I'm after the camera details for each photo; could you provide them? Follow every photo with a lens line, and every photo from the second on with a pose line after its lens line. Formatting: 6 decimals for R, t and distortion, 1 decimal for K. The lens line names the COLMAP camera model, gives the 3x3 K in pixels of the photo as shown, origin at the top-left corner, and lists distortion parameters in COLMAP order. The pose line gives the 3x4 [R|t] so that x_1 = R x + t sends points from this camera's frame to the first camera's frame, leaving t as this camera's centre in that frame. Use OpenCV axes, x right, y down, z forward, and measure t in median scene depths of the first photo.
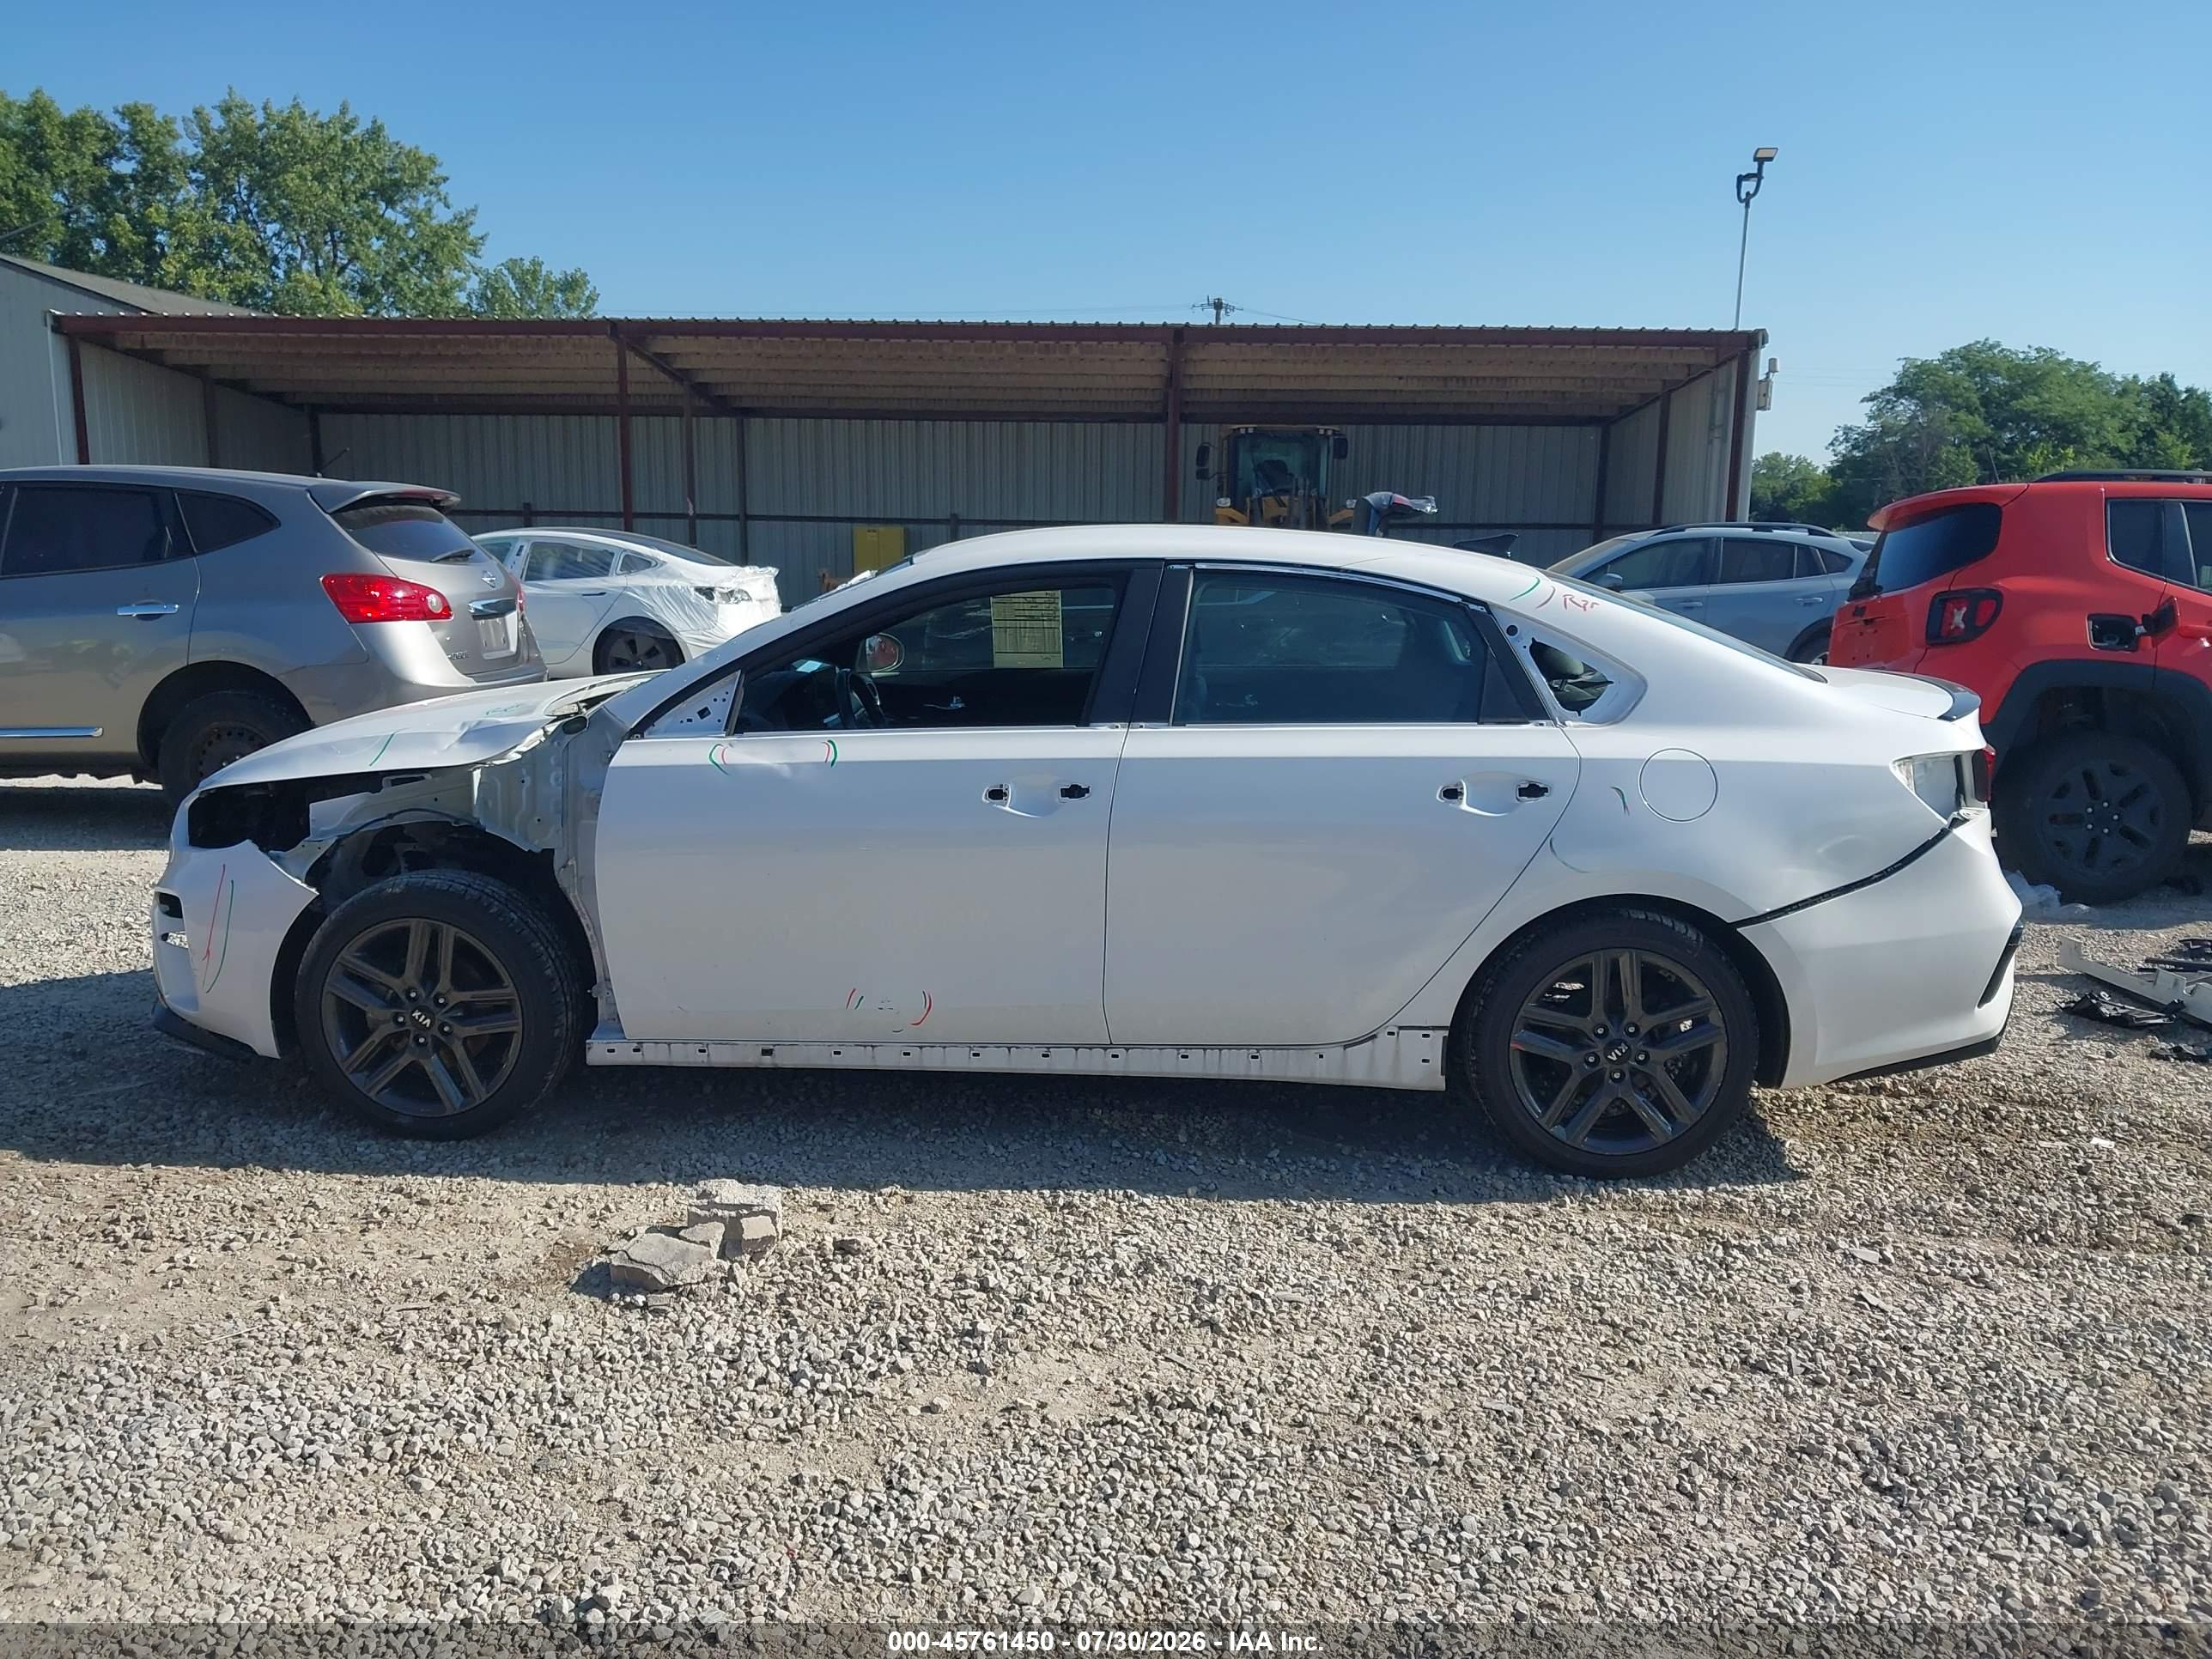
lens RADIAL K [[1784.2, 0, 1066.0], [0, 1784.2, 829.0], [0, 0, 1]] dist [-0.004916, -0.001477]
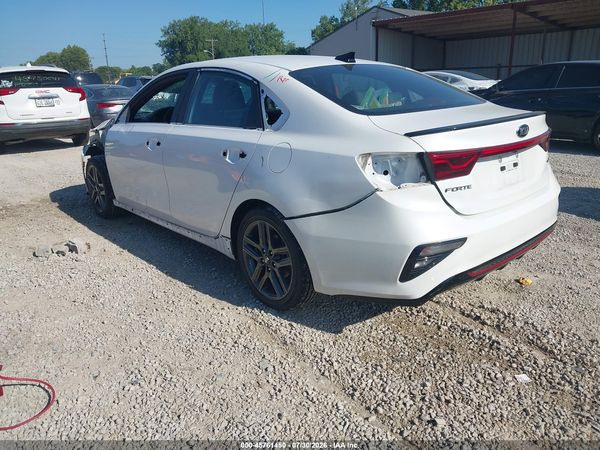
lens RADIAL K [[468.0, 0, 300.0], [0, 468.0, 225.0], [0, 0, 1]] dist [0.071078, -0.064293]
pose [[0.714706, 0.178917, -0.676154, 0.202676], [-0.082880, 0.981581, 0.172131, -0.011519], [0.694497, -0.066983, 0.716371, 0.142251]]
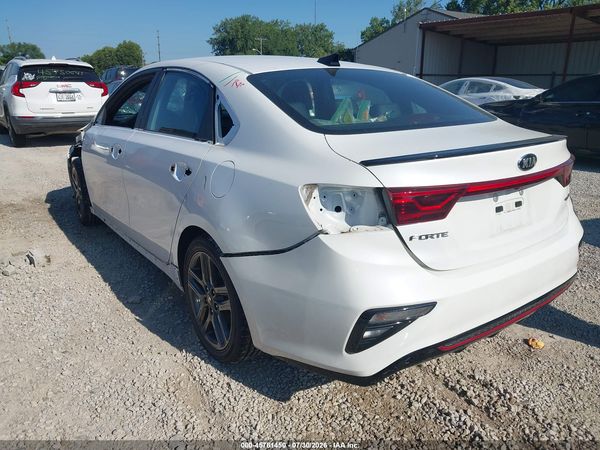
lens RADIAL K [[479.5, 0, 303.2], [0, 479.5, 217.8], [0, 0, 1]] dist [0.037952, -0.006530]
pose [[0.651311, 0.202431, -0.731311, 0.199888], [-0.124894, 0.979213, 0.159821, -0.019543], [0.748462, -0.012757, 0.663055, 0.181361]]
